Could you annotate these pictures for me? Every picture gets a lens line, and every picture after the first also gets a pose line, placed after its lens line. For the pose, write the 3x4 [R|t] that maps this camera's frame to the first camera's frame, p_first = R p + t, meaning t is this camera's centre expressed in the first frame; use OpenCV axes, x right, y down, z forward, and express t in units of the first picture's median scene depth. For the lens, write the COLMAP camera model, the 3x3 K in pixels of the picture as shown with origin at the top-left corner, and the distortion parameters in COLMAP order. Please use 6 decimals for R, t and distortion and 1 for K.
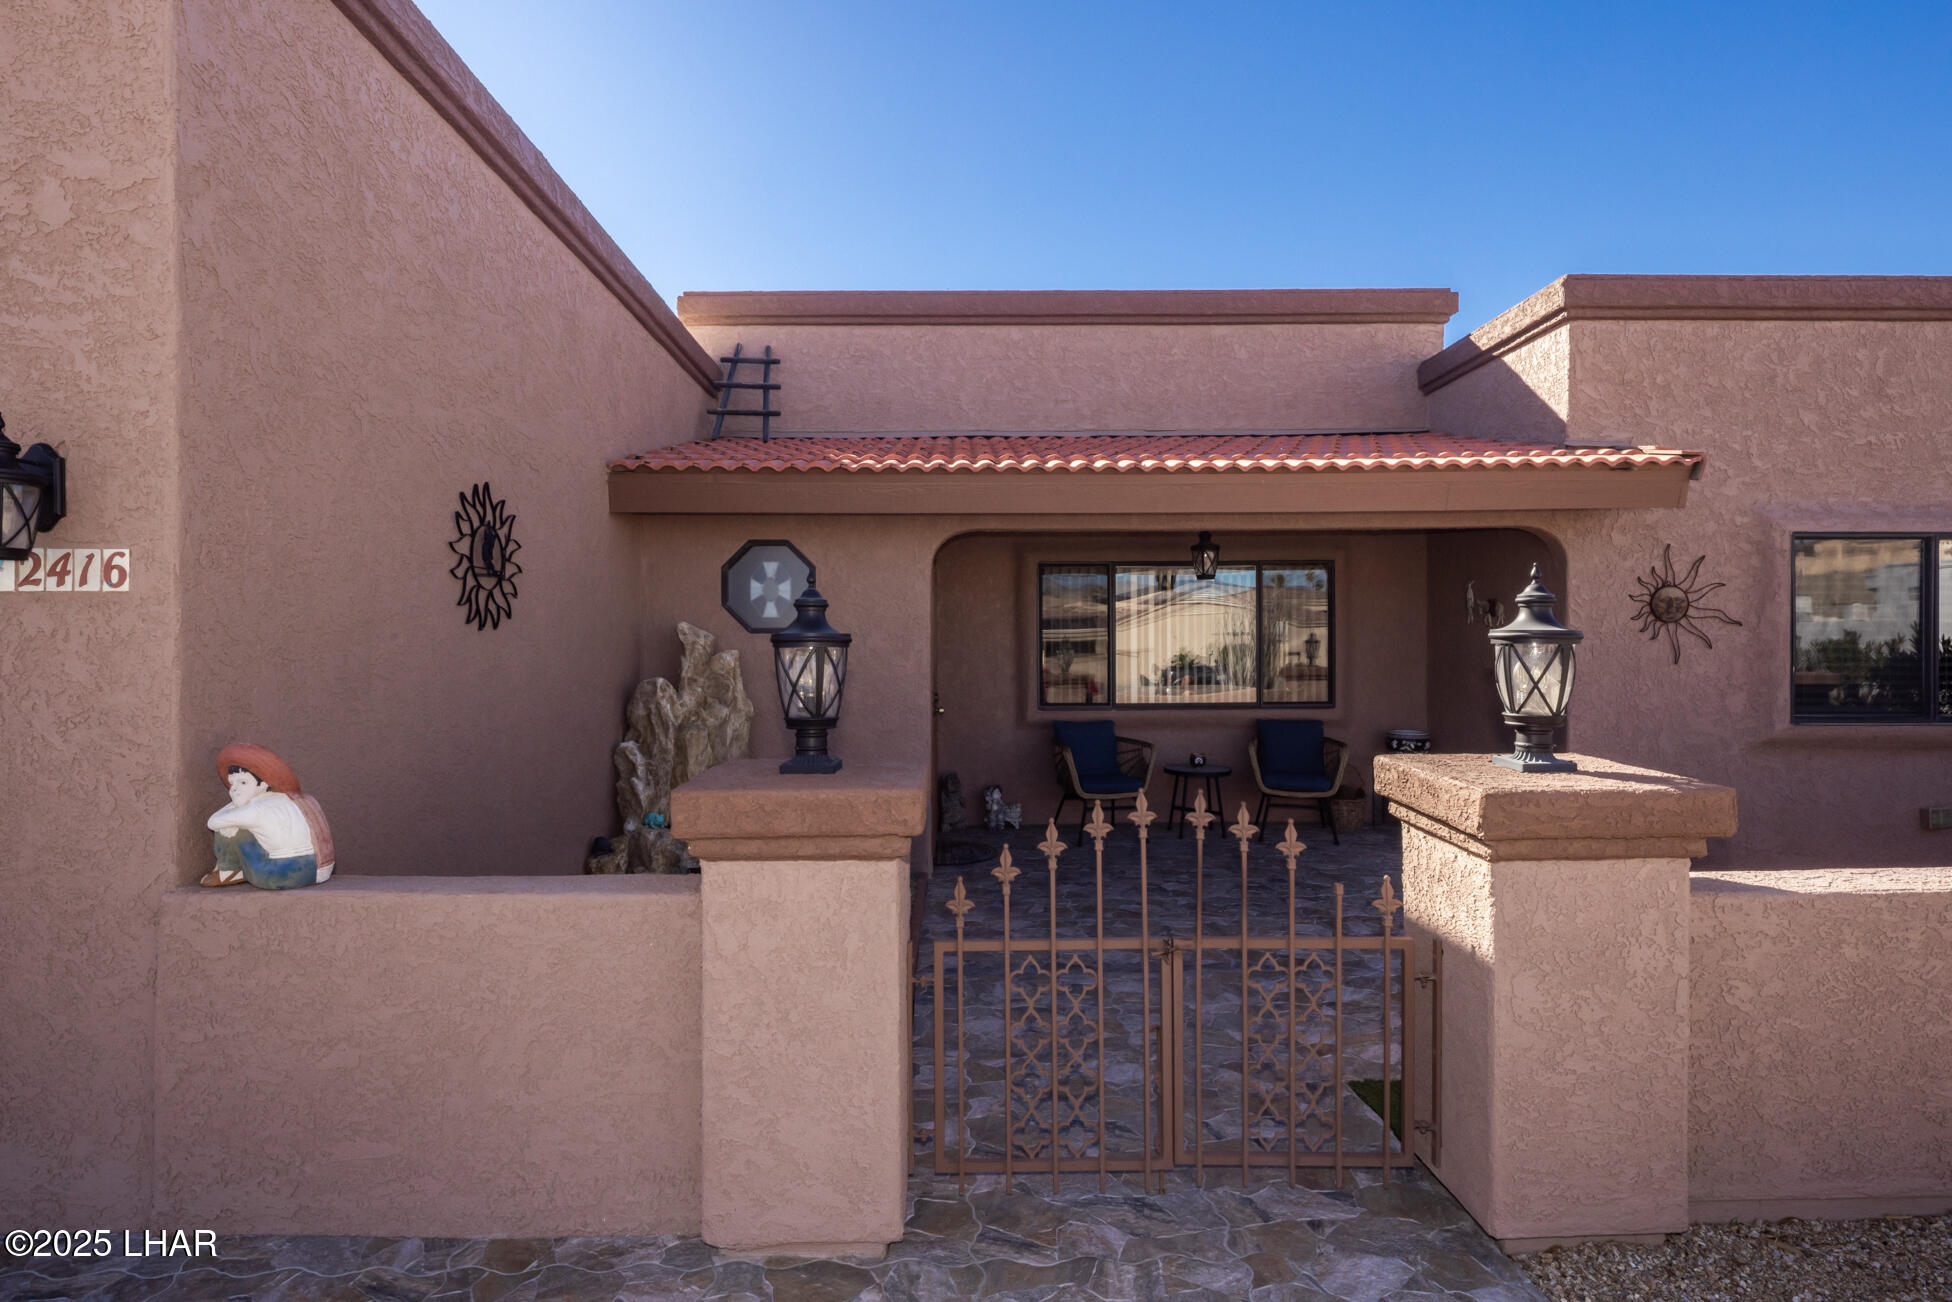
lens RADIAL K [[968.6, 0, 976.0], [0, 968.6, 651.0], [0, 0, 1]] dist [0.002576, 0.000396]
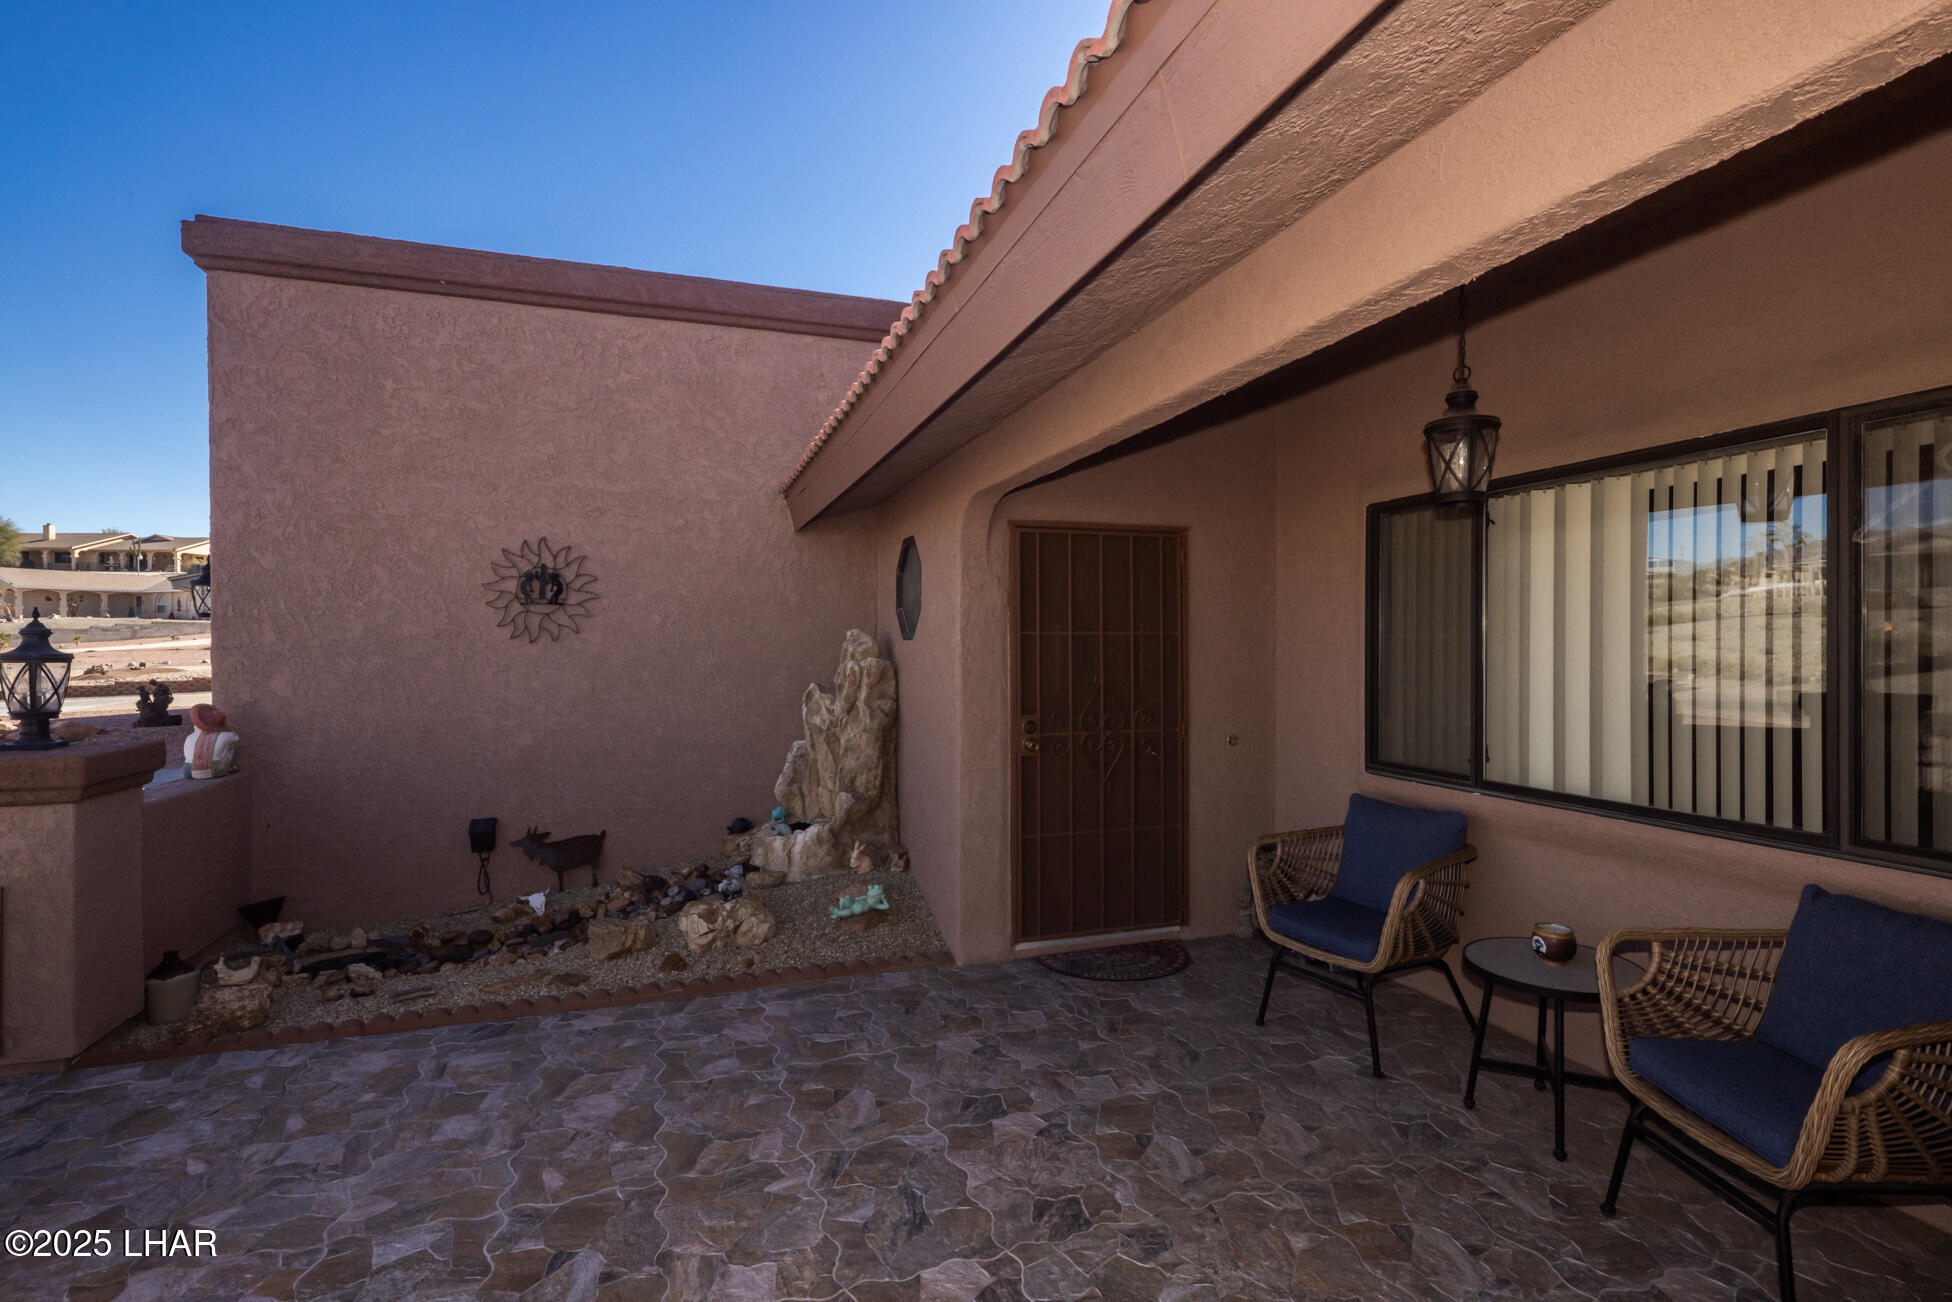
lens RADIAL K [[942.5, 0, 976.0], [0, 942.5, 651.0], [0, 0, 1]] dist [0.000282, -0.000099]
pose [[0.301259, 0.009601, -0.953494, 1.143011], [-0.004340, 0.999953, 0.008698, -0.027833], [0.953533, 0.001518, 0.301286, 1.385922]]
